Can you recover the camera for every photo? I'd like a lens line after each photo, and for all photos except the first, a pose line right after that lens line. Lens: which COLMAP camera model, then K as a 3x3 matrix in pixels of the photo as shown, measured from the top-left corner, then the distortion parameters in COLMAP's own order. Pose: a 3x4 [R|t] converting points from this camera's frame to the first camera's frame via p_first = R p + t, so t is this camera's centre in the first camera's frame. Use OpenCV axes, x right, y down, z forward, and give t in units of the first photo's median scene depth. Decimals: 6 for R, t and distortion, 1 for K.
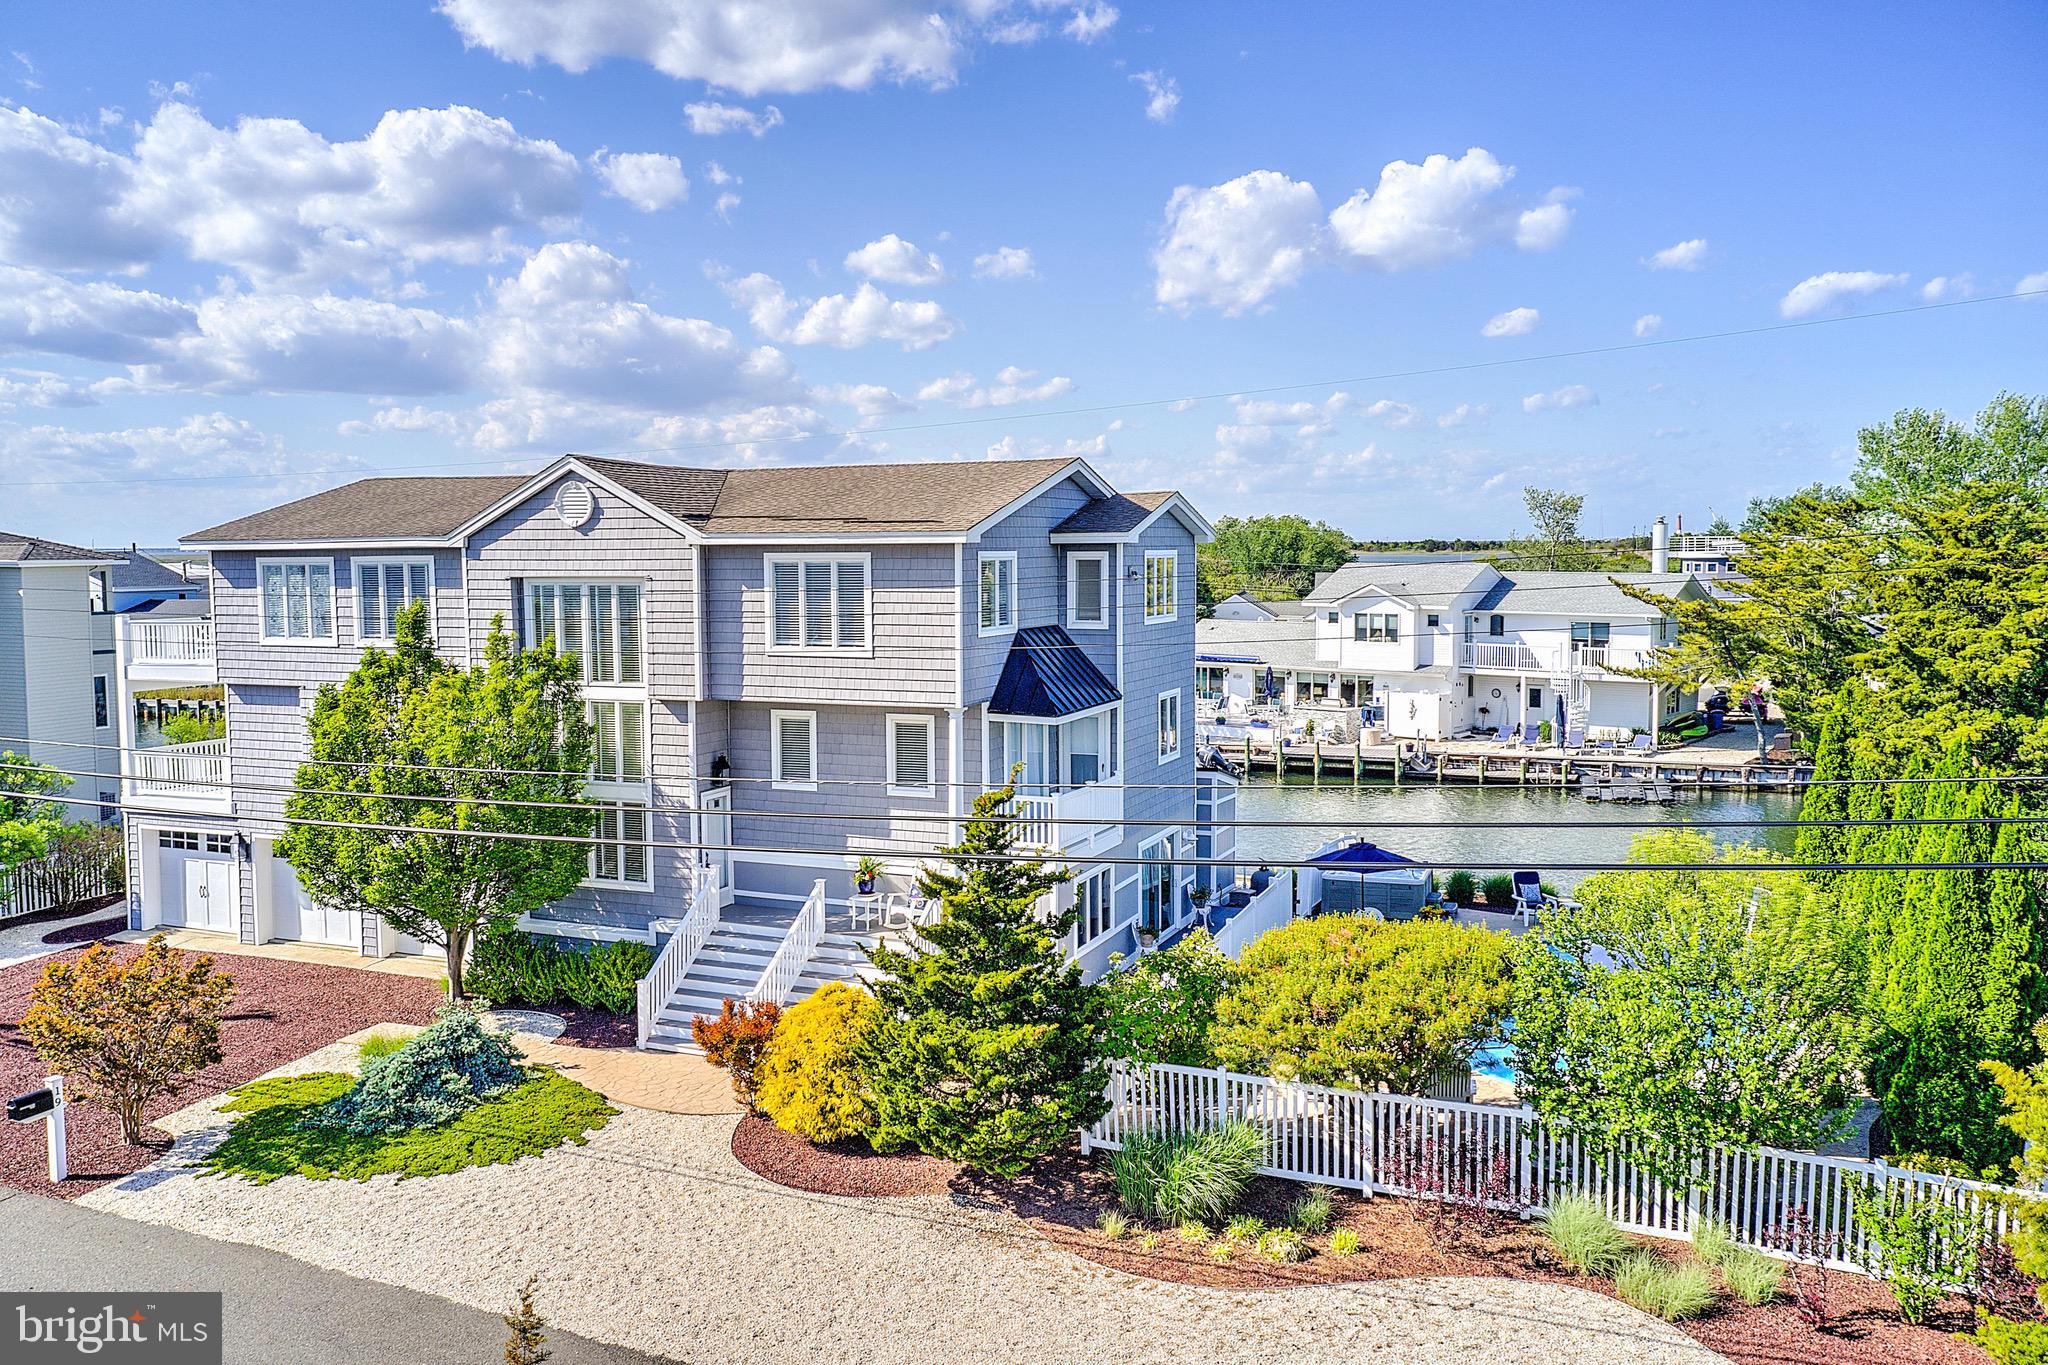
lens RADIAL K [[1640.6, 0, 1019.5], [0, 1640.6, 662.0], [0, 0, 1]] dist [-0.010242, 0.002096]
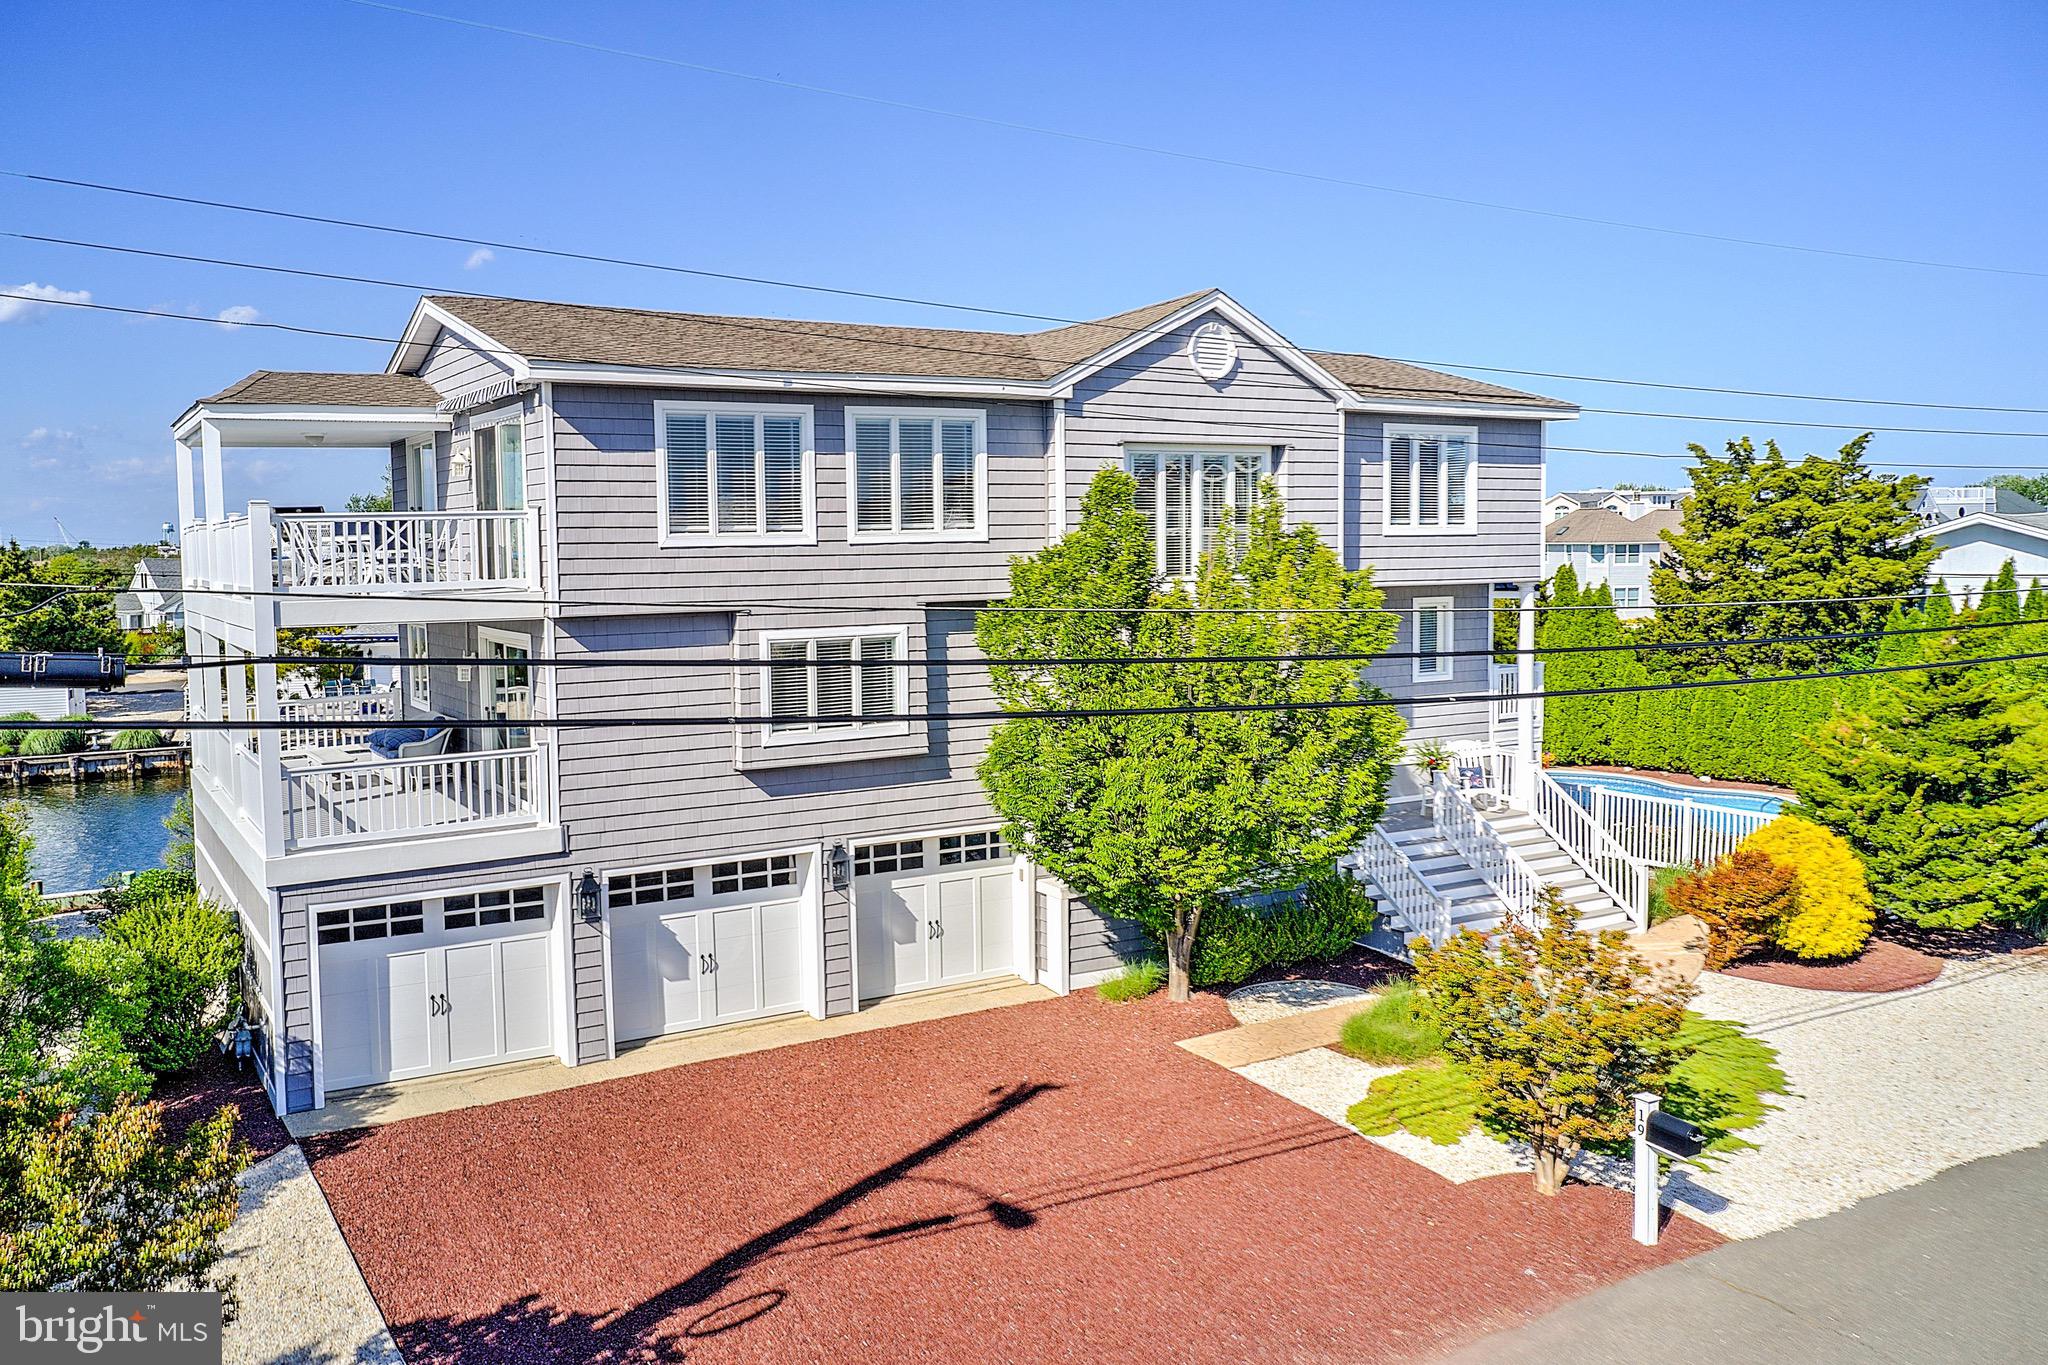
lens RADIAL K [[1640.6, 0, 1019.5], [0, 1640.6, 662.0], [0, 0, 1]] dist [-0.010242, 0.002096]
pose [[0.584053, -0.059422, 0.809538, -0.980961], [0.066452, 0.997469, 0.025274, 0.028451], [-0.808991, 0.039034, 0.586523, 0.608025]]
